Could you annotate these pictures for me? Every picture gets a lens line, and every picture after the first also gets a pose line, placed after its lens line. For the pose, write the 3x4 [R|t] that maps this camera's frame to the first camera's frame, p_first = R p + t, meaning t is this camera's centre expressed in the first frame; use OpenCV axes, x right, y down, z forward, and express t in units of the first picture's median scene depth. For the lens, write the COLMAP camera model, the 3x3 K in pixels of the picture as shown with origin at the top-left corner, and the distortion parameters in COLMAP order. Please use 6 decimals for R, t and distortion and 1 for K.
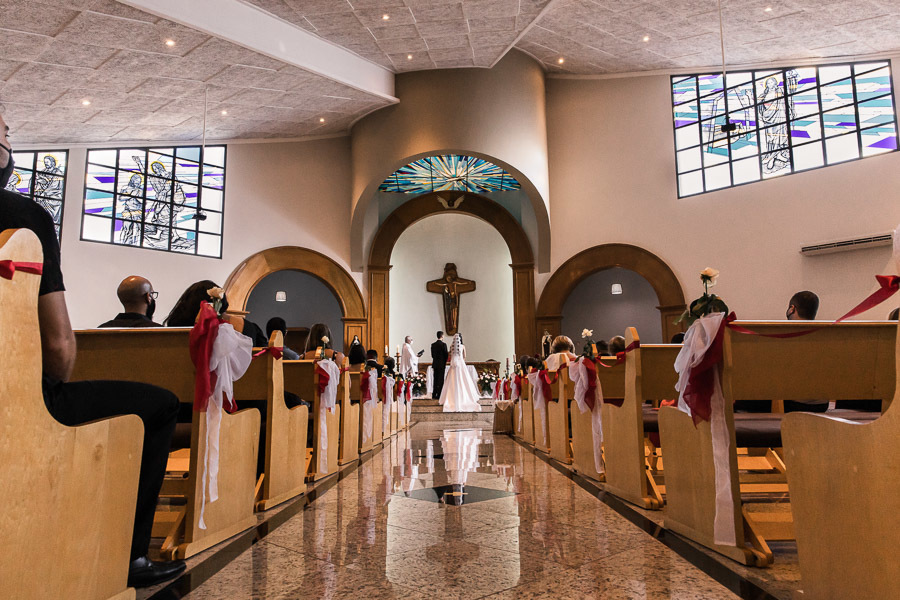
lens RADIAL K [[633.6, 0, 445.4], [0, 633.6, 298.3], [0, 0, 1]] dist [0.012560, -0.002862]
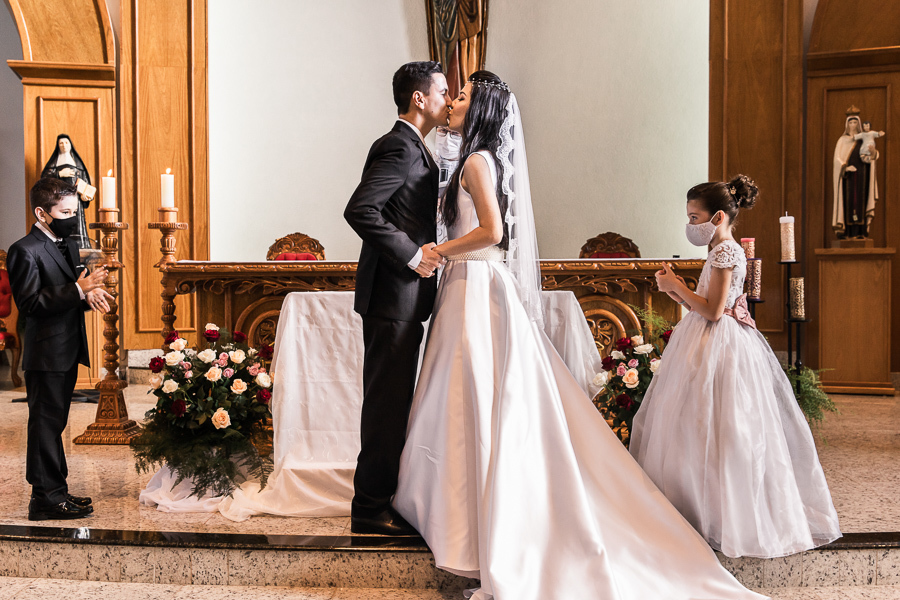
lens RADIAL K [[1053.1, 0, 412.5], [0, 1053.1, 304.4], [0, 0, 1]] dist [0.021710, 0.011072]
pose [[0.998787, 0.007464, -0.048676, 0.013490], [0.001427, 0.983643, 0.180123, 0.047928], [0.049225, -0.179974, 0.982439, 0.571173]]
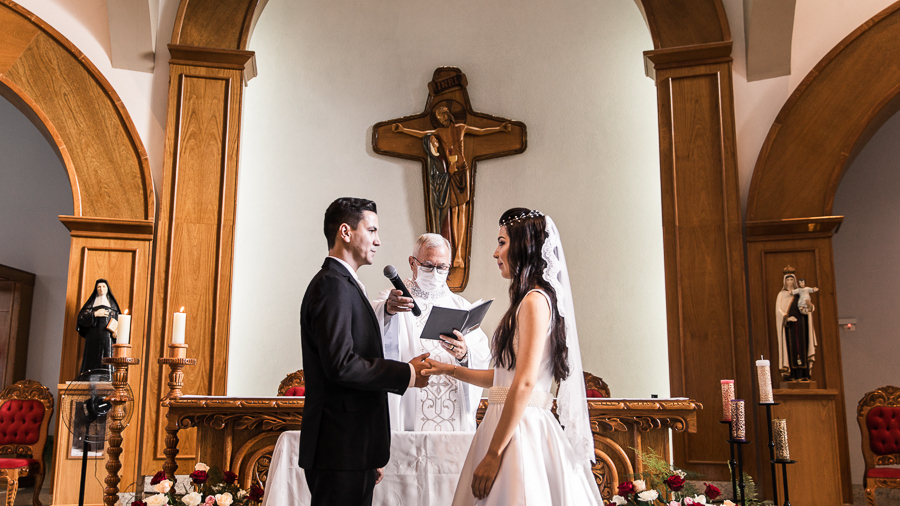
lens RADIAL K [[832.8, 0, 435.2], [0, 832.8, 254.2], [0, 0, 1]] dist [0.014002, -0.002409]
pose [[0.999735, 0.013731, -0.018492, 0.010926], [-0.014183, 0.999599, -0.024510, 0.052382], [0.018148, 0.024766, 0.999529, 0.613039]]
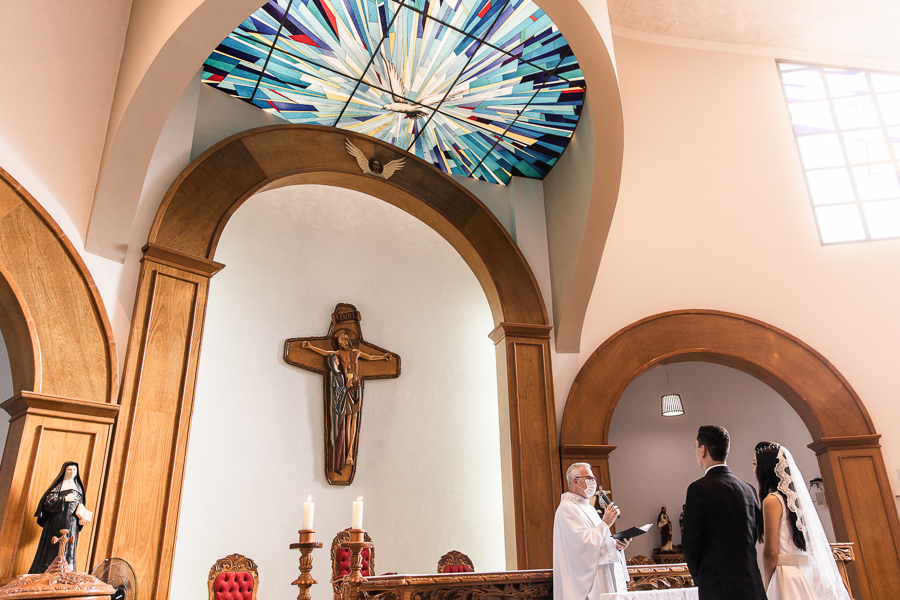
lens RADIAL K [[661.4, 0, 498.7], [0, 661.4, 315.5], [0, 0, 1]] dist [0.009110, -0.001868]
pose [[0.821628, 0.186115, 0.538784, -0.149853], [-0.055393, 0.966792, -0.249490, 0.056560], [-0.567326, 0.175143, 0.804653, 0.633249]]
